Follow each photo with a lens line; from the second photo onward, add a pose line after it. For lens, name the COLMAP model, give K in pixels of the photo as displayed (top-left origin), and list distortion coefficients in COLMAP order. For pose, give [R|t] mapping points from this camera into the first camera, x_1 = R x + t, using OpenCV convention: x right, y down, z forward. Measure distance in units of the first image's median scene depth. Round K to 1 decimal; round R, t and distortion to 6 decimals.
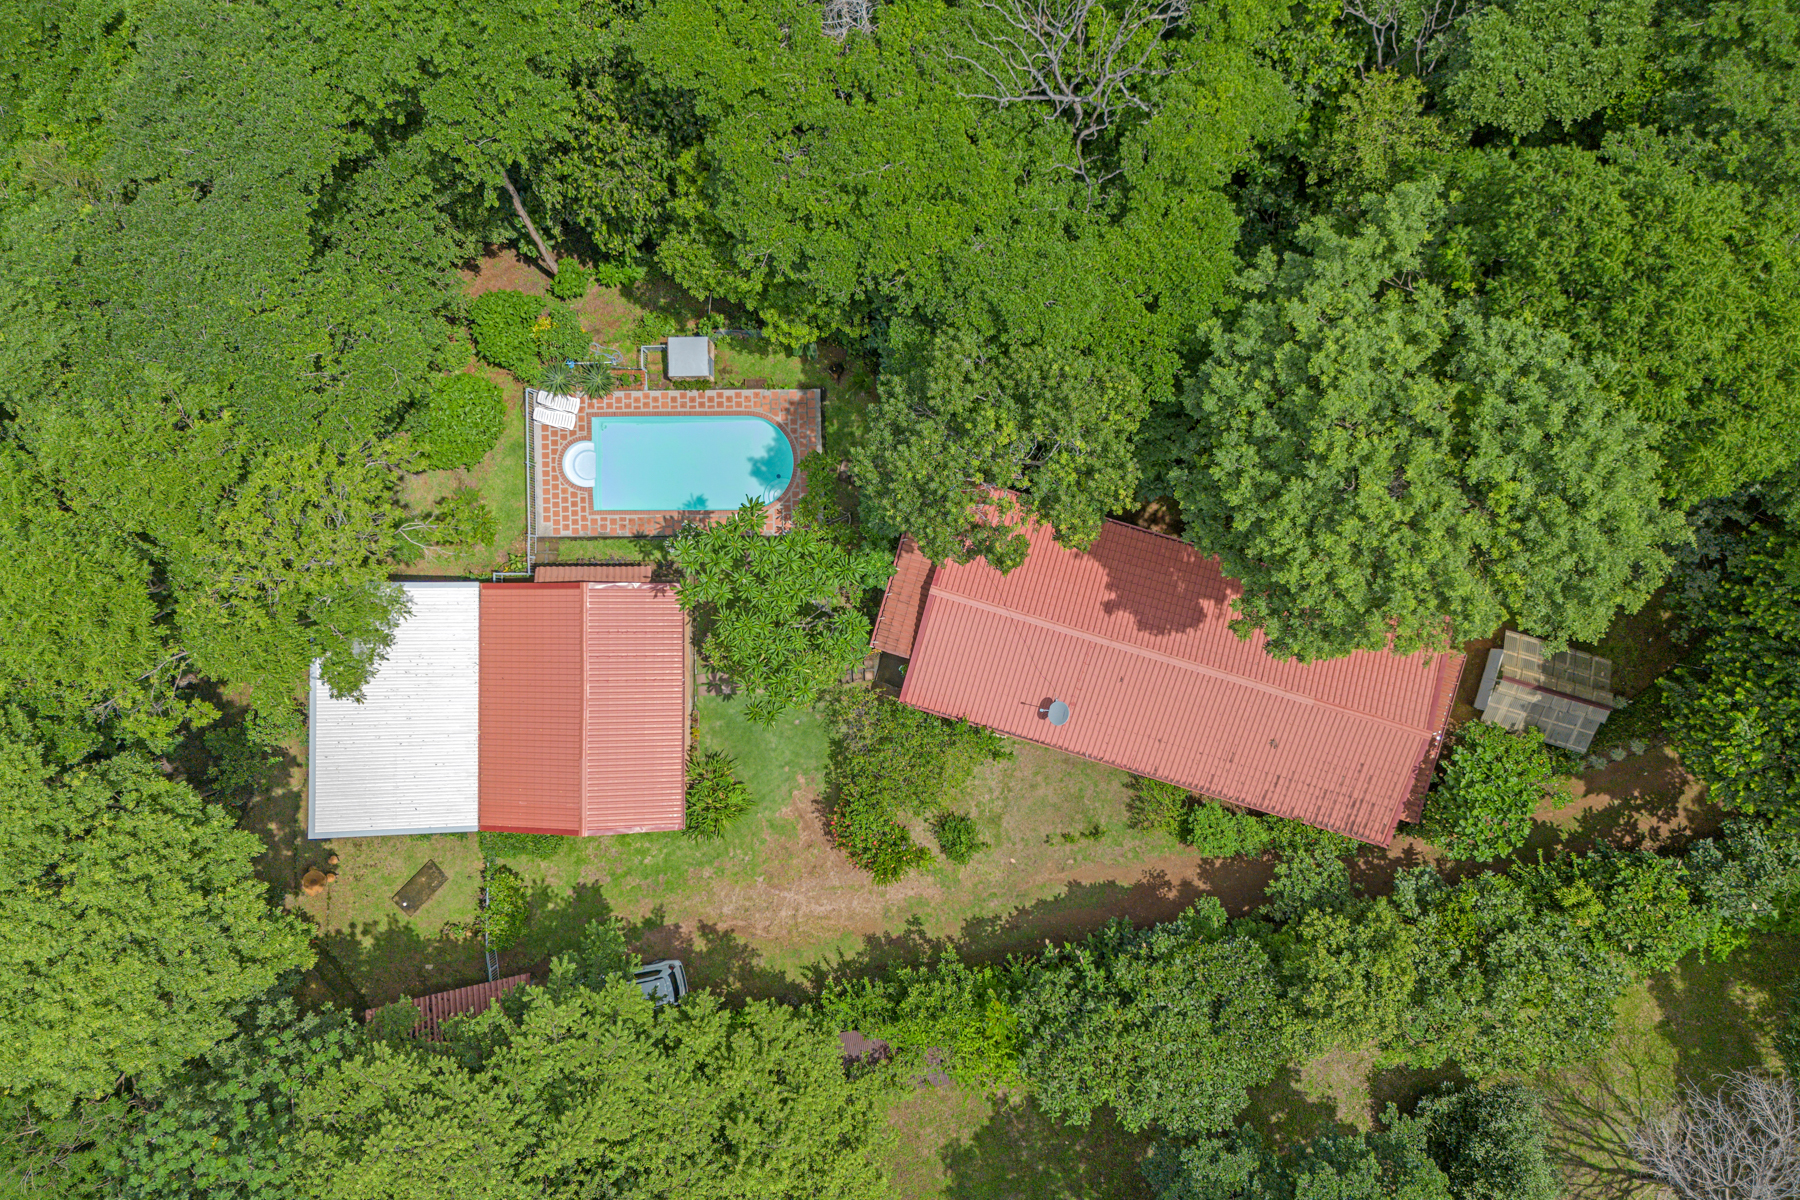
lens RADIAL K [[1241.1, 0, 892.5], [0, 1241.1, 600.4], [0, 0, 1]] dist [0.034811, -0.026676]
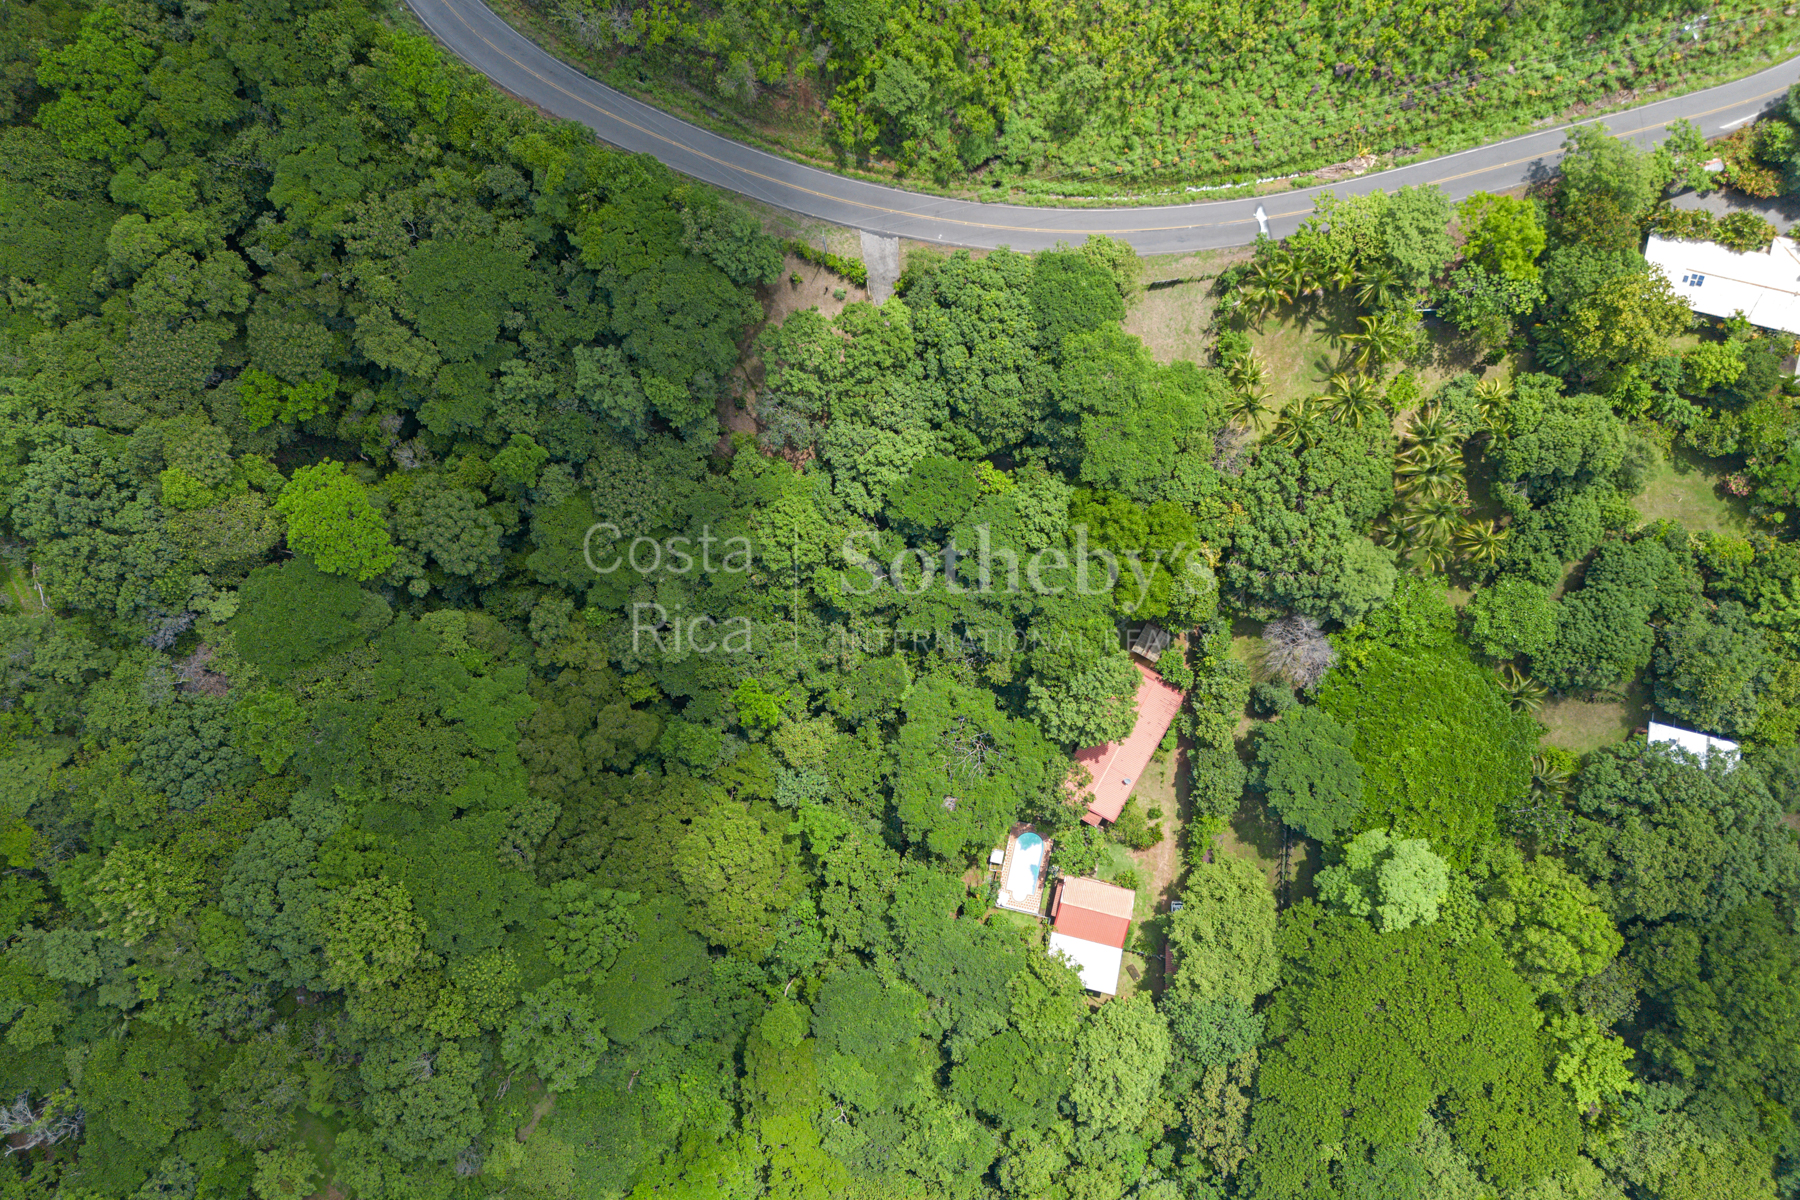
lens RADIAL K [[1241.1, 0, 854.9], [0, 1241.1, 629.7], [0, 0, 1]] dist [0.034811, -0.026676]
pose [[0.232283, -0.972308, 0.025728, 0.275336], [0.972607, 0.231948, -0.015359, -0.700568], [0.008966, 0.028591, 0.999551, -2.536968]]
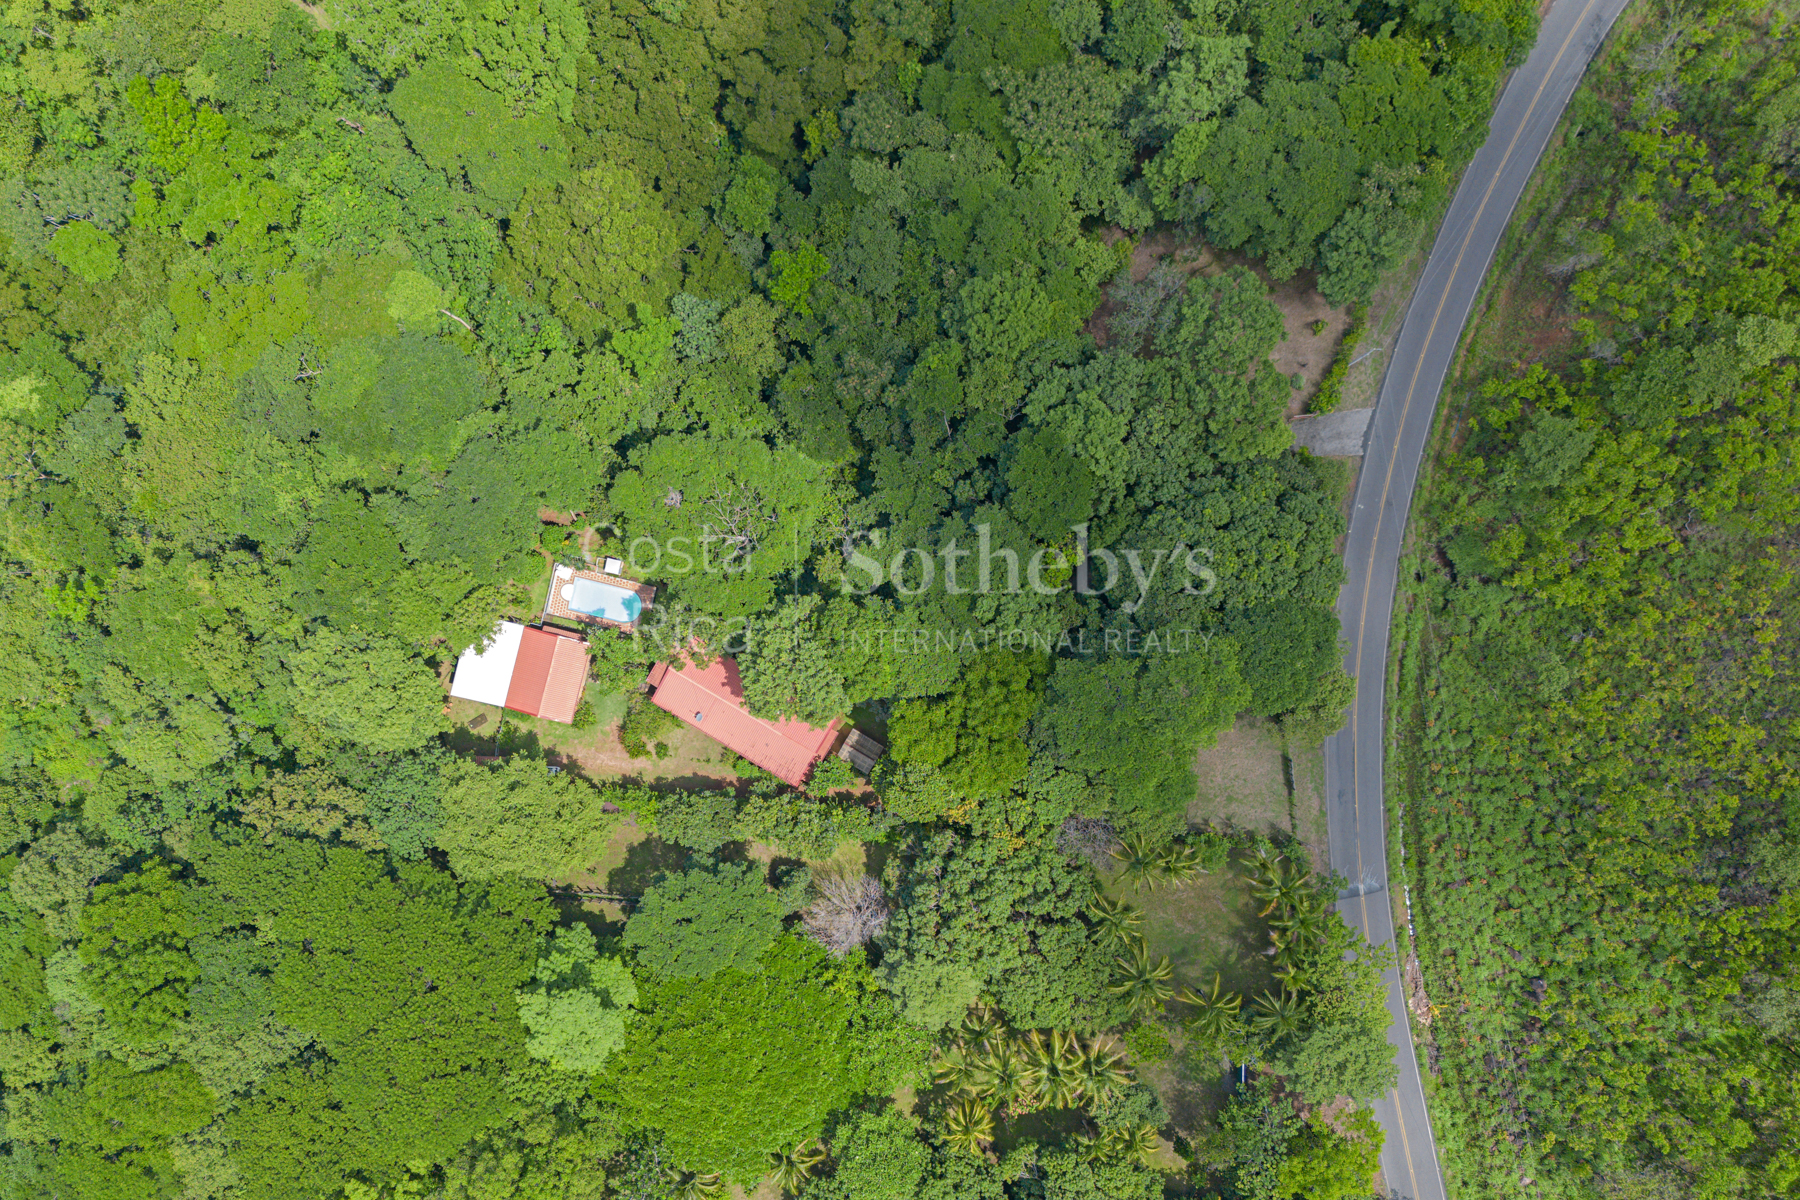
lens RADIAL K [[1241.1, 0, 844.4], [0, 1241.1, 691.6], [0, 0, 1]] dist [0.034811, -0.026676]
pose [[0.966868, 0.255052, 0.010709, 0.418722], [-0.255218, 0.964902, 0.061877, -0.243630], [0.005449, -0.062560, 0.998026, -1.986627]]
